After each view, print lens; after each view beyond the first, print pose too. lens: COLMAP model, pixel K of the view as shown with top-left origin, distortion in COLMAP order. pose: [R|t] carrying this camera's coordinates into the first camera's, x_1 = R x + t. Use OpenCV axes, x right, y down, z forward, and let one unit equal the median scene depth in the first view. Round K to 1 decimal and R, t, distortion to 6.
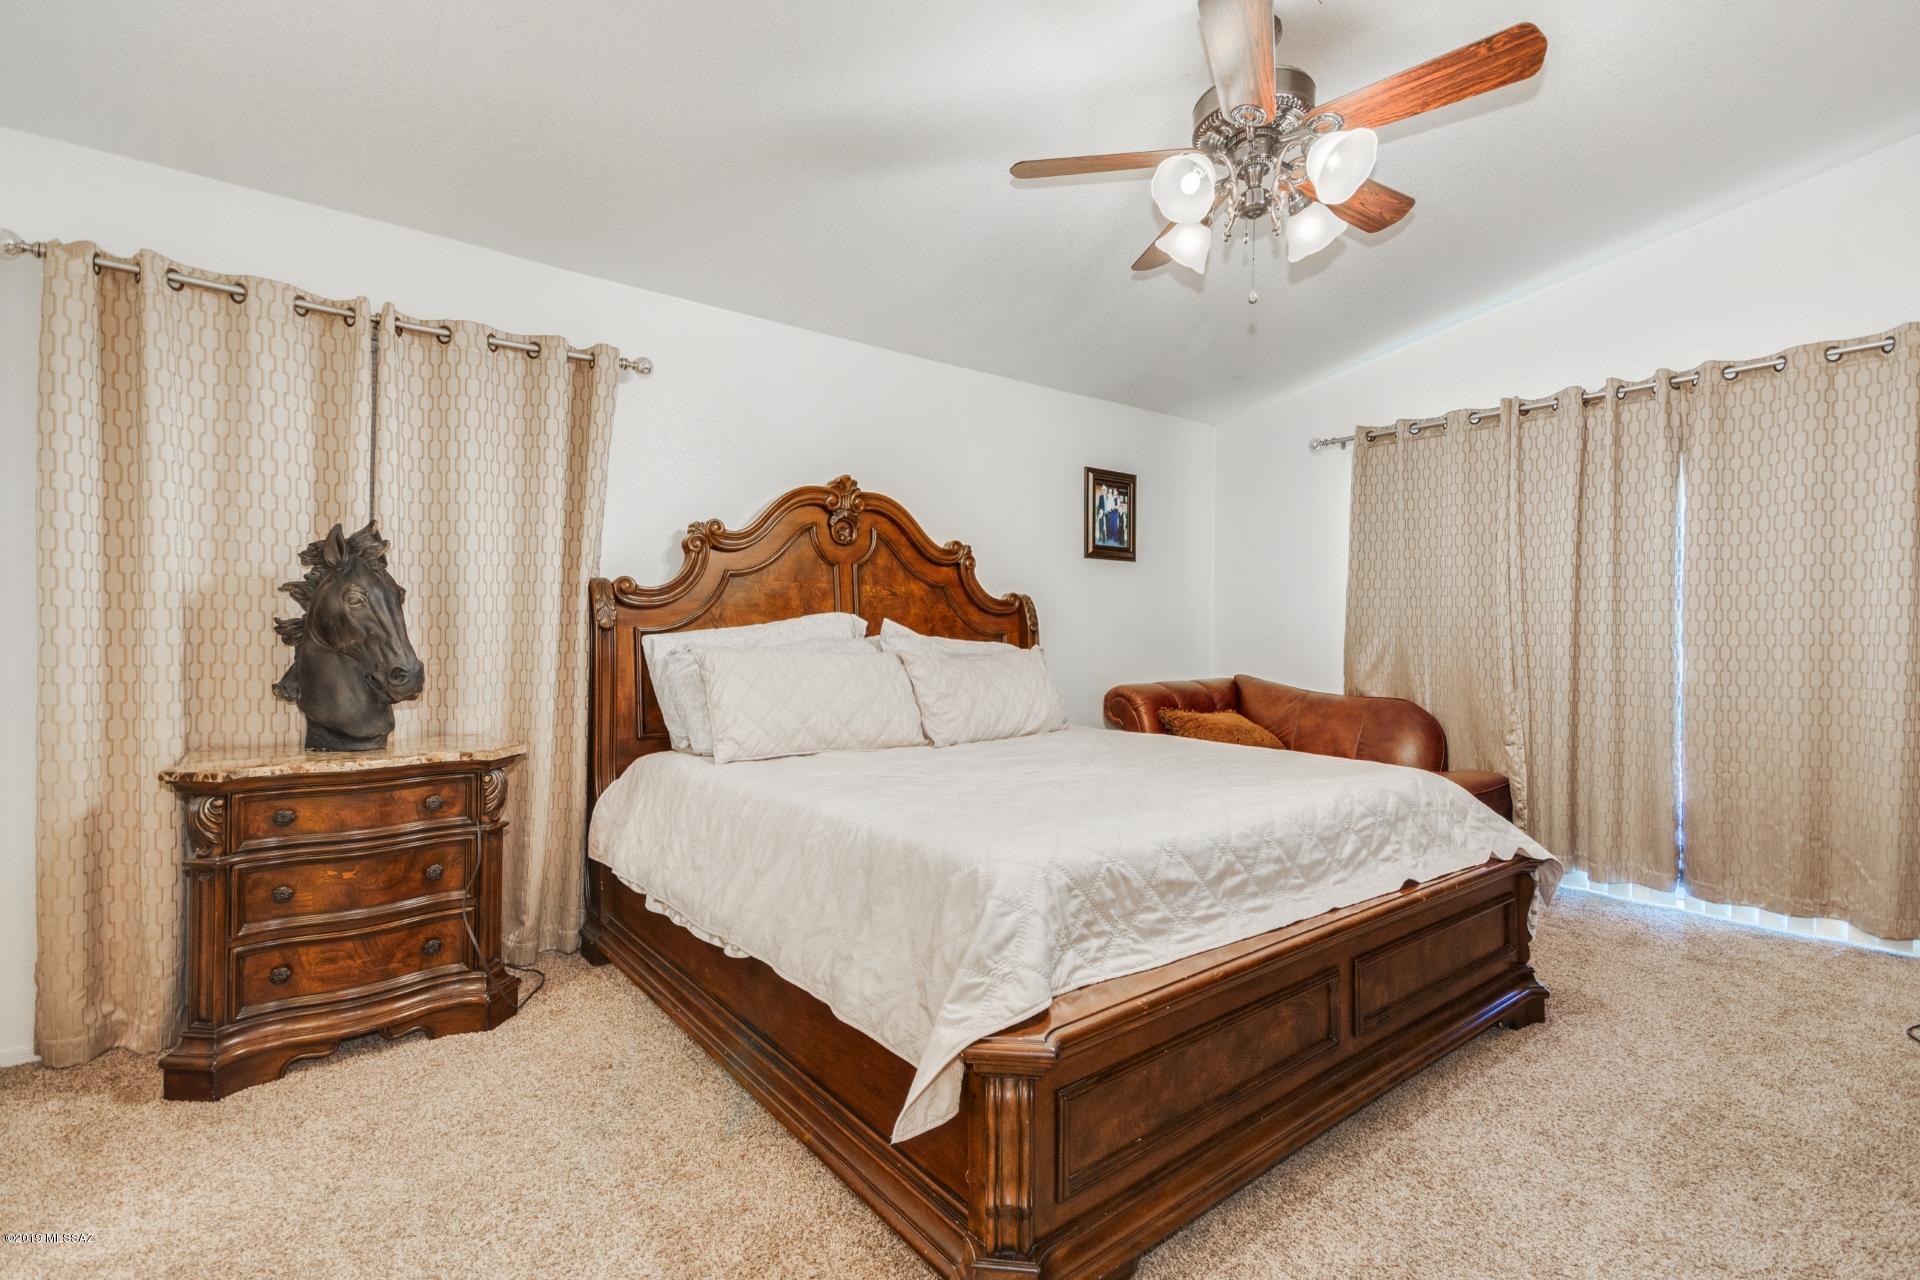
lens RADIAL K [[877.9, 0, 965.0], [0, 877.9, 640.2], [0, 0, 1]] dist [0.030206, -0.000404]
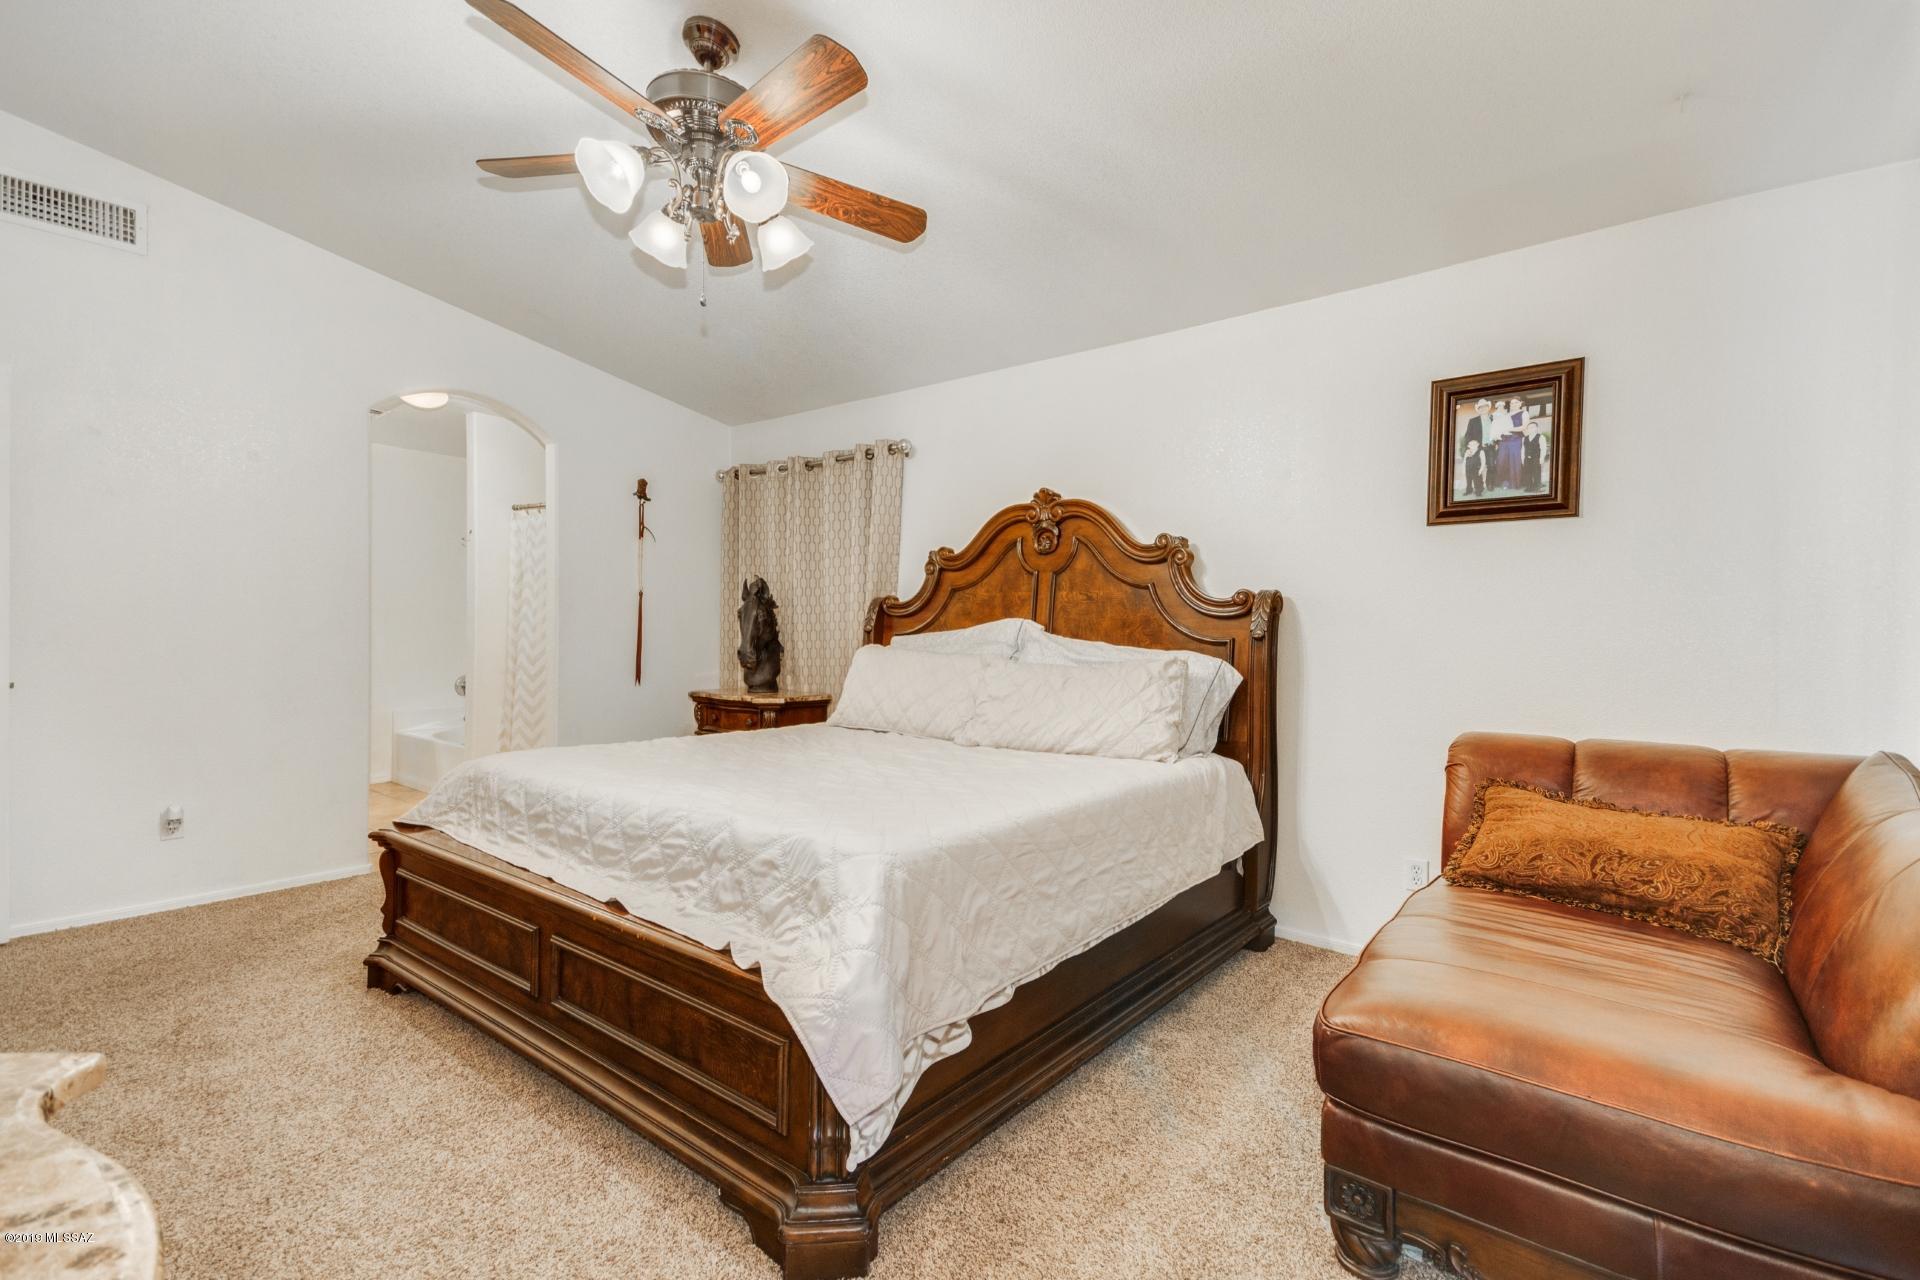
lens RADIAL K [[877.9, 0, 964.5], [0, 877.9, 636.3], [0, 0, 1]] dist [0.030206, -0.000404]
pose [[0.224211, 0.002877, -0.974536, 0.882718], [-0.024166, 0.999705, -0.002609, -0.004932], [0.974241, 0.024135, 0.224214, 0.683591]]
